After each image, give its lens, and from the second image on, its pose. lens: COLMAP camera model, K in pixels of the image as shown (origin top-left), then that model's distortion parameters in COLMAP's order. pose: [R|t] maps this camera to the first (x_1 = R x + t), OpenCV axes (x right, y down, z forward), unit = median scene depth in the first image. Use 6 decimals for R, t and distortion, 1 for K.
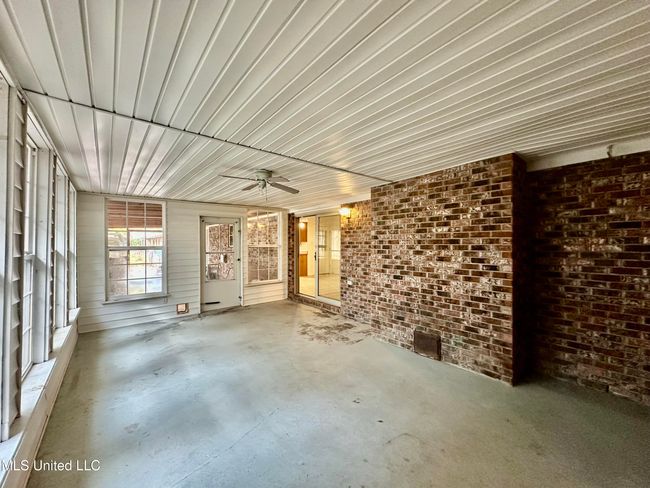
lens RADIAL K [[260.0, 0, 324.9], [0, 260.0, 243.1], [0, 0, 1]] dist [0.000203, 0.000024]
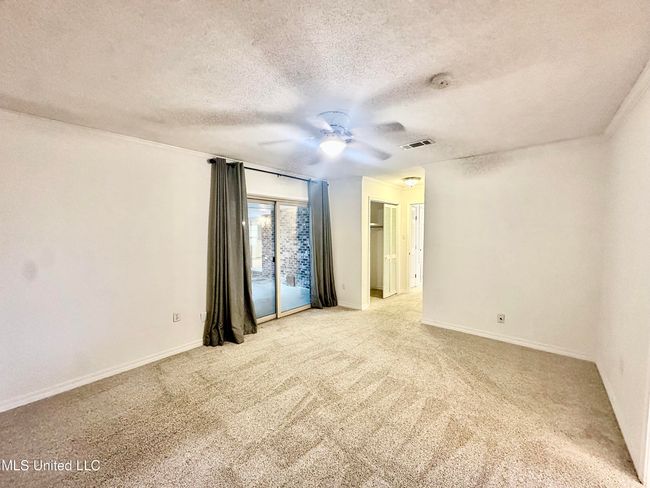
lens RADIAL K [[260.0, 0, 325.0], [0, 260.0, 243.3], [0, 0, 1]] dist [0.000203, 0.000024]
pose [[0.986246, -0.008994, 0.165037, 0.319424], [0.001371, 0.998929, 0.046244, -0.057236], [-0.165277, -0.045382, 0.985203, -1.373282]]
